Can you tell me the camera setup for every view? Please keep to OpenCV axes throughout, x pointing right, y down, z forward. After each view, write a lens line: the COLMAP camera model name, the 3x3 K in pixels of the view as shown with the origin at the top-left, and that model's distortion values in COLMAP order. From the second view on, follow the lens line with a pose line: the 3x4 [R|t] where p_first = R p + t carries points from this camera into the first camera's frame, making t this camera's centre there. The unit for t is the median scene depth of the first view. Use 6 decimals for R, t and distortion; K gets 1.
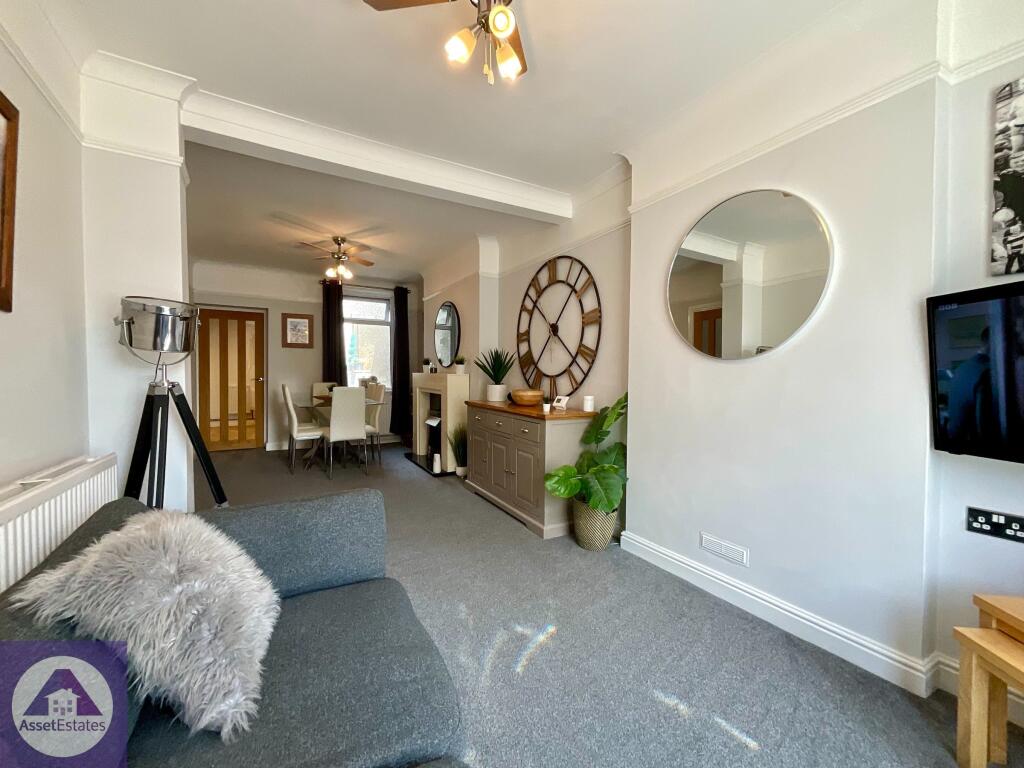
lens RADIAL K [[410.3, 0, 512.0], [0, 410.3, 384.0], [0, 0, 1]] dist [-0.001126, 0.000152]
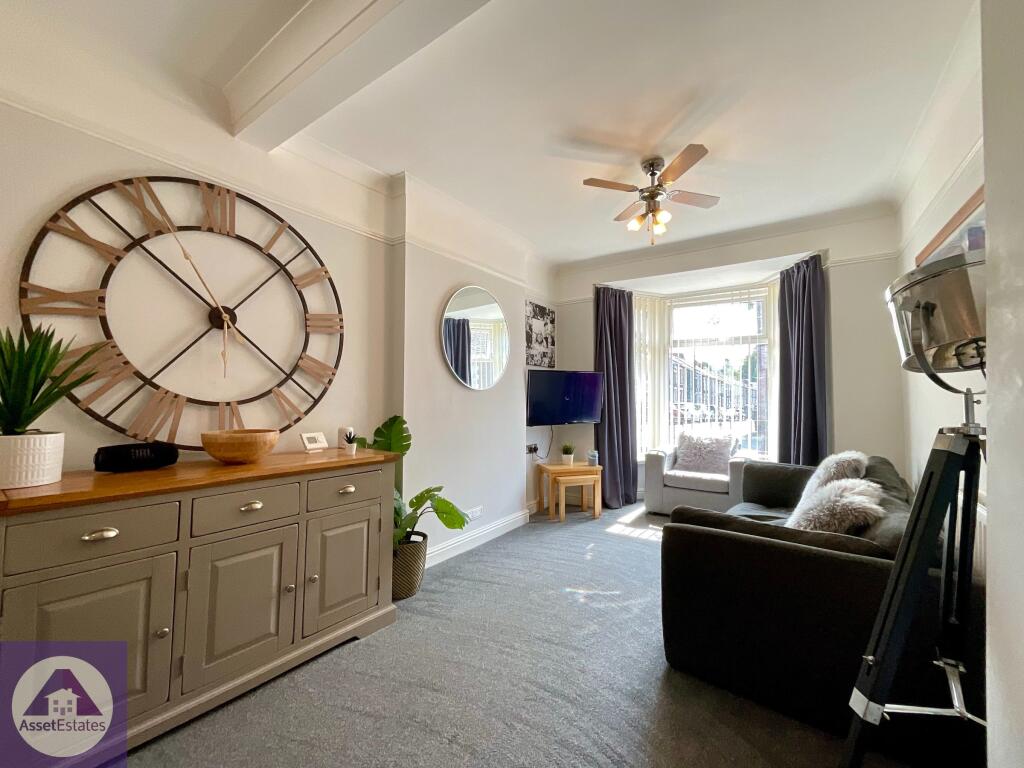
lens RADIAL K [[410.3, 0, 512.0], [0, 410.3, 384.0], [0, 0, 1]] dist [-0.001126, 0.000152]
pose [[-0.403520, 0.012583, 0.914884, -0.589488], [0.007613, 0.999917, -0.010395, -0.038897], [-0.914939, 0.002771, -0.403582, 0.933254]]
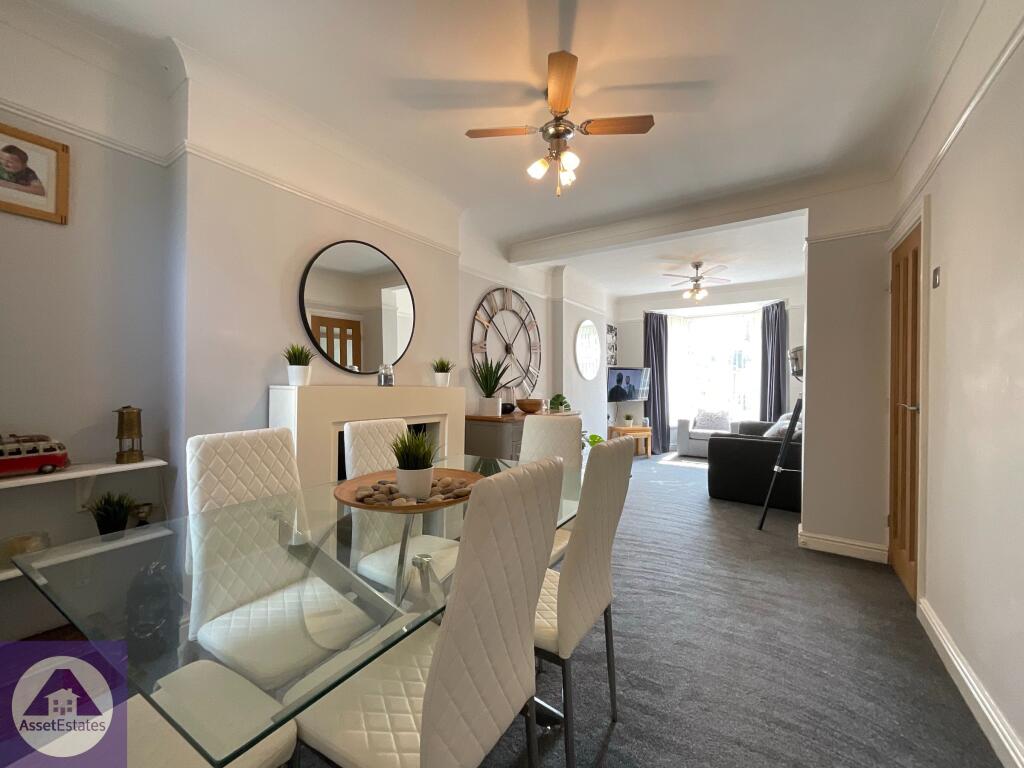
lens RADIAL K [[410.3, 0, 512.0], [0, 410.3, 384.0], [0, 0, 1]] dist [-0.001126, 0.000152]
pose [[-0.424399, -0.014682, 0.905356, -1.059087], [0.011254, 0.999706, 0.021488, -0.059282], [-0.905405, 0.019309, -0.424109, 1.615164]]
